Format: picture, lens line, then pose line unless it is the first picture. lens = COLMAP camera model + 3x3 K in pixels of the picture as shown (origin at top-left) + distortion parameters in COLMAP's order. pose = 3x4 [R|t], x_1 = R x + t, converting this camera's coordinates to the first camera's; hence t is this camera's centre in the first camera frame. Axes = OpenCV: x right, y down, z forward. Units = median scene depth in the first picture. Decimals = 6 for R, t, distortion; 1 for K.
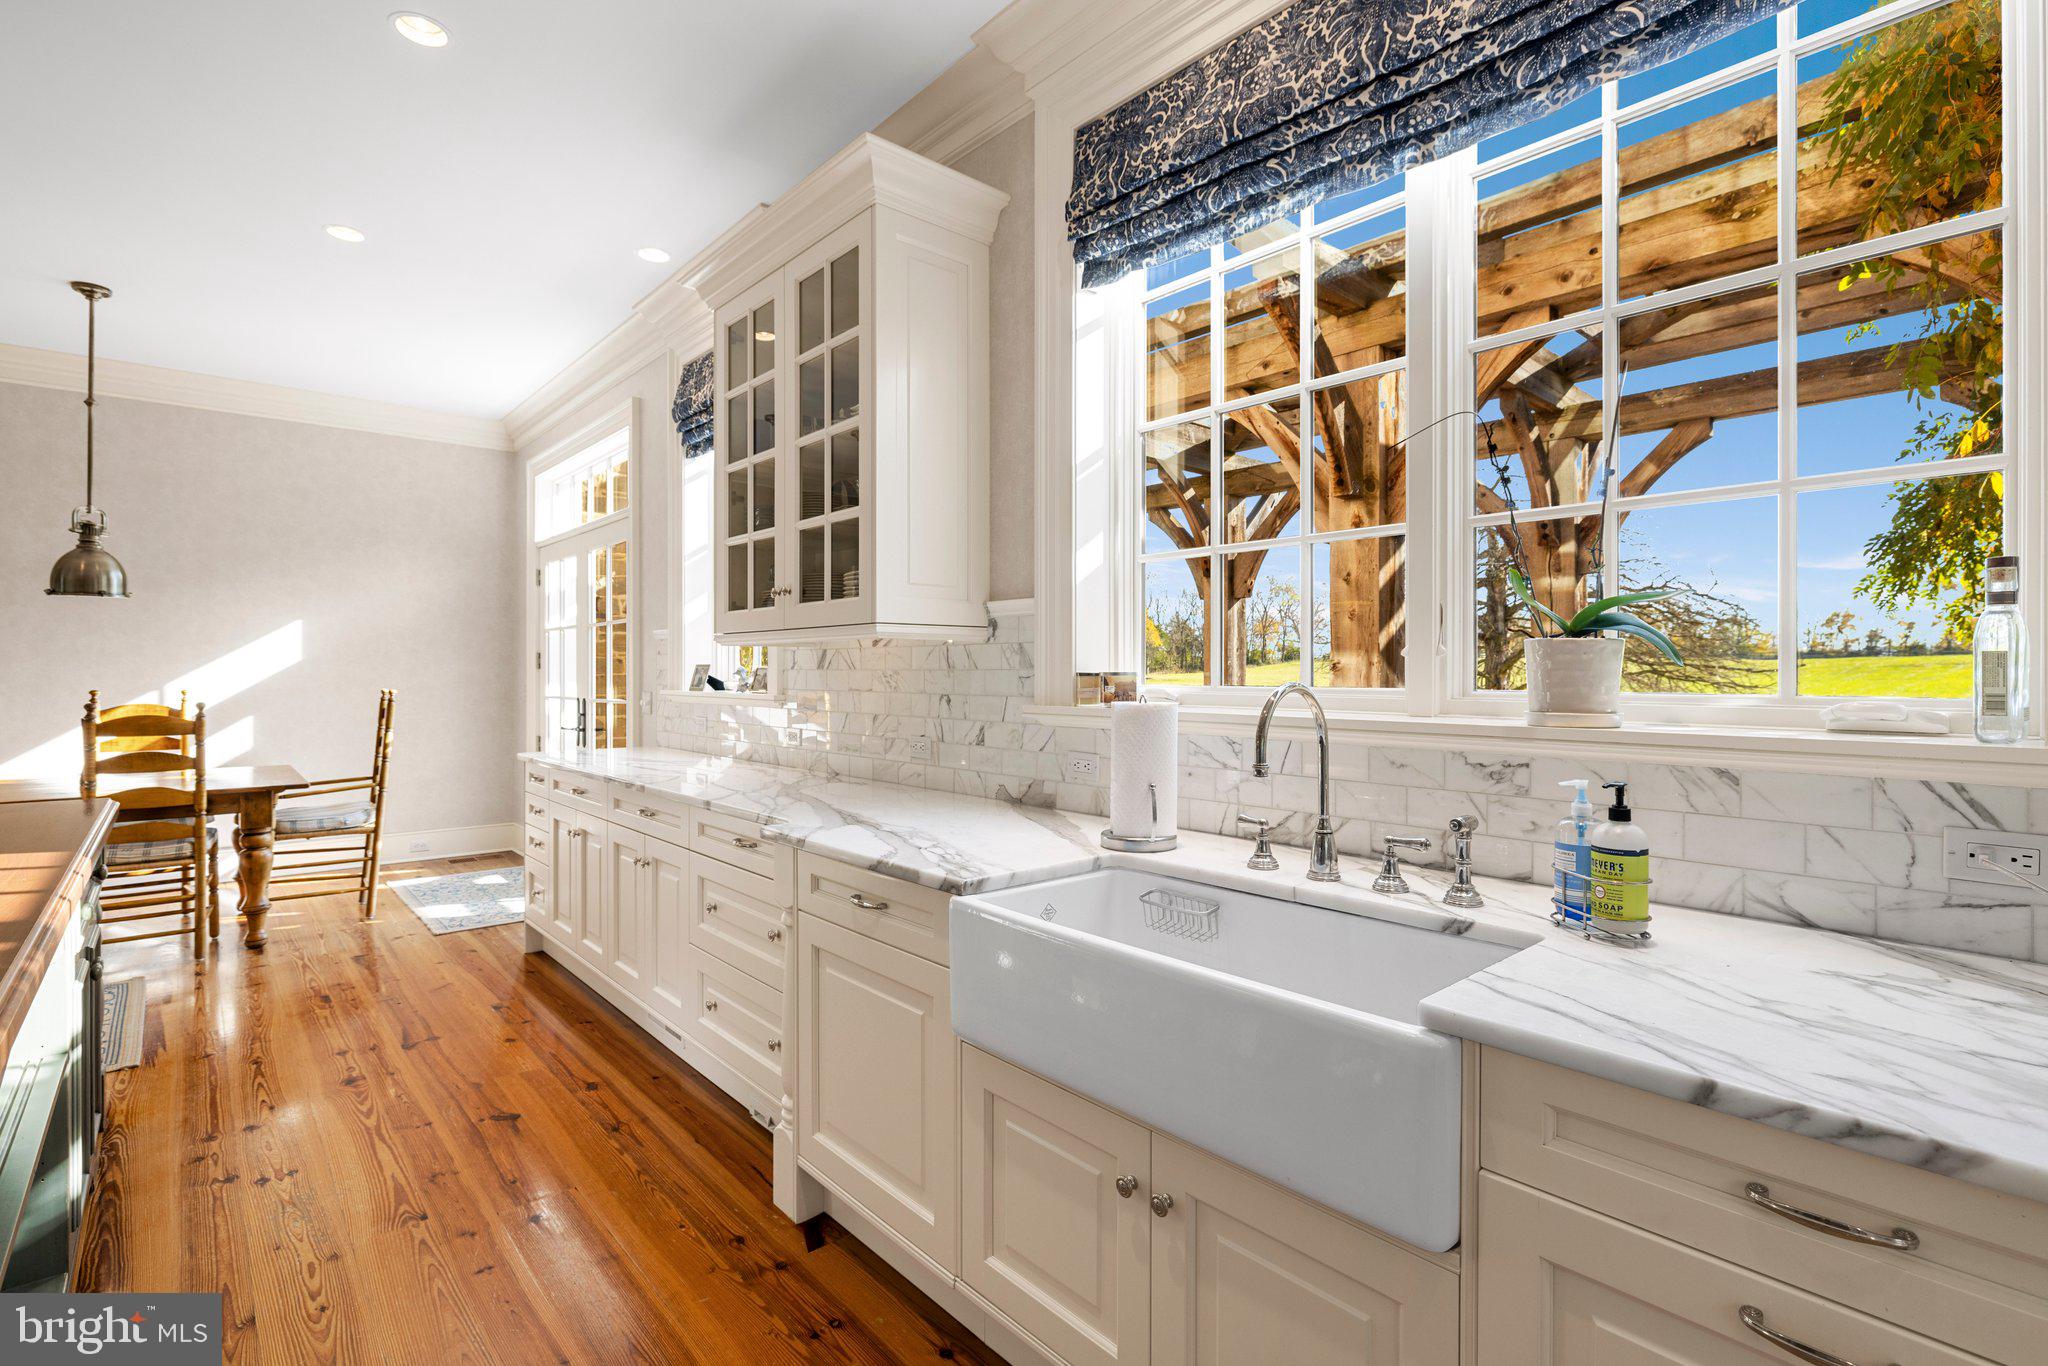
lens RADIAL K [[952.0, 0, 1005.2], [0, 952.0, 668.6], [0, 0, 1]] dist [0.000426, -0.000401]
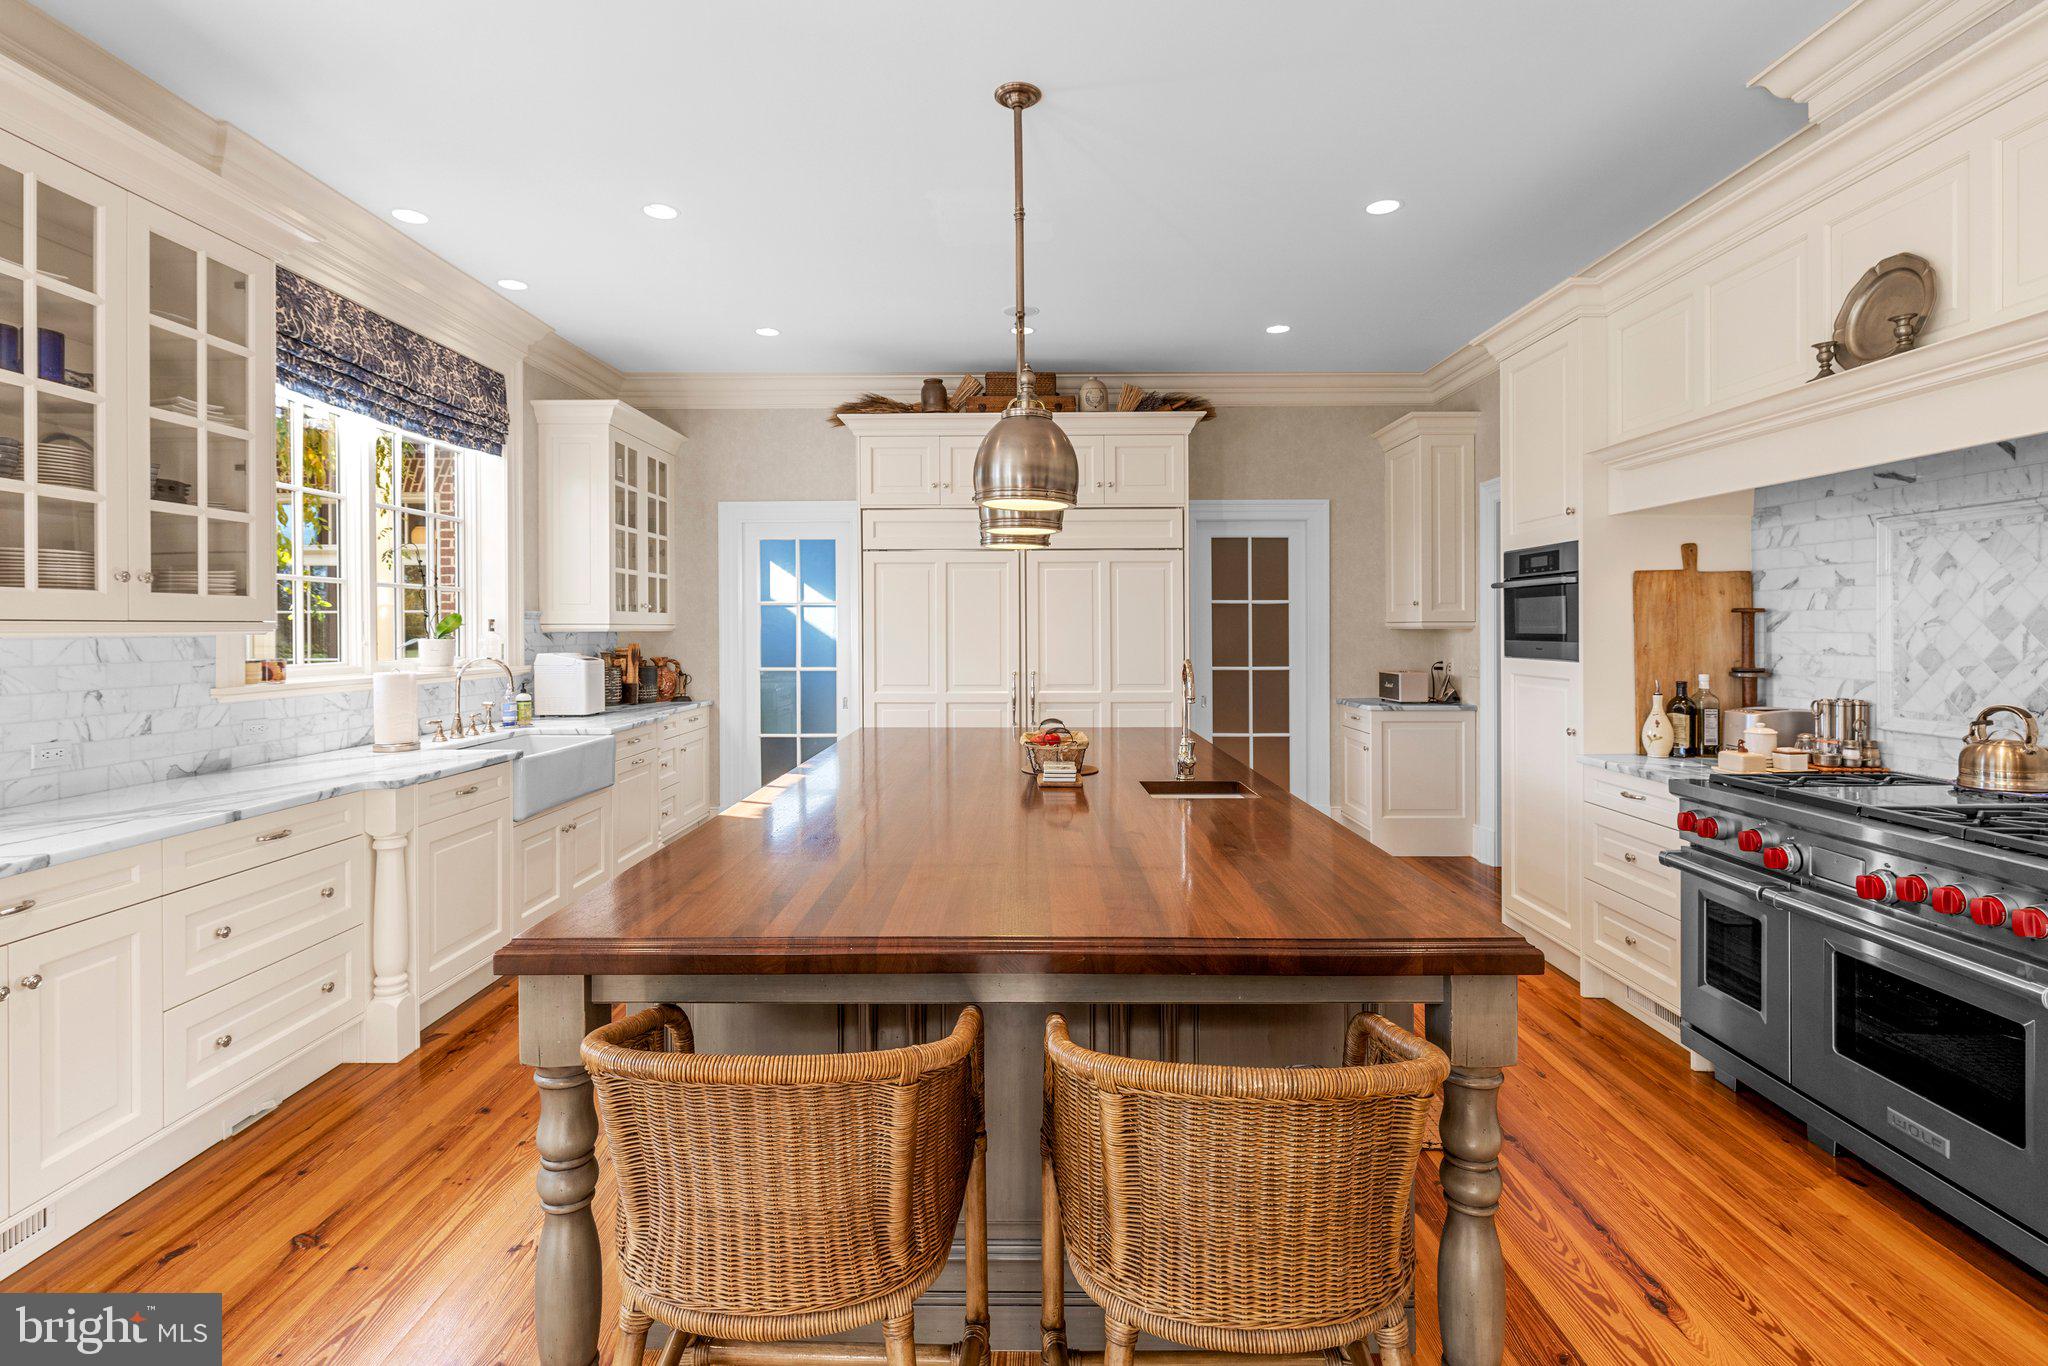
lens RADIAL K [[986.9, 0, 1030.8], [0, 986.9, 631.3], [0, 0, 1]] dist [0.003388, 0.000888]
pose [[-0.759167, -0.001812, 0.650893, -2.210100], [-0.001166, 0.999998, 0.001425, -0.053030], [-0.650894, 0.000323, -0.759168, 1.793550]]
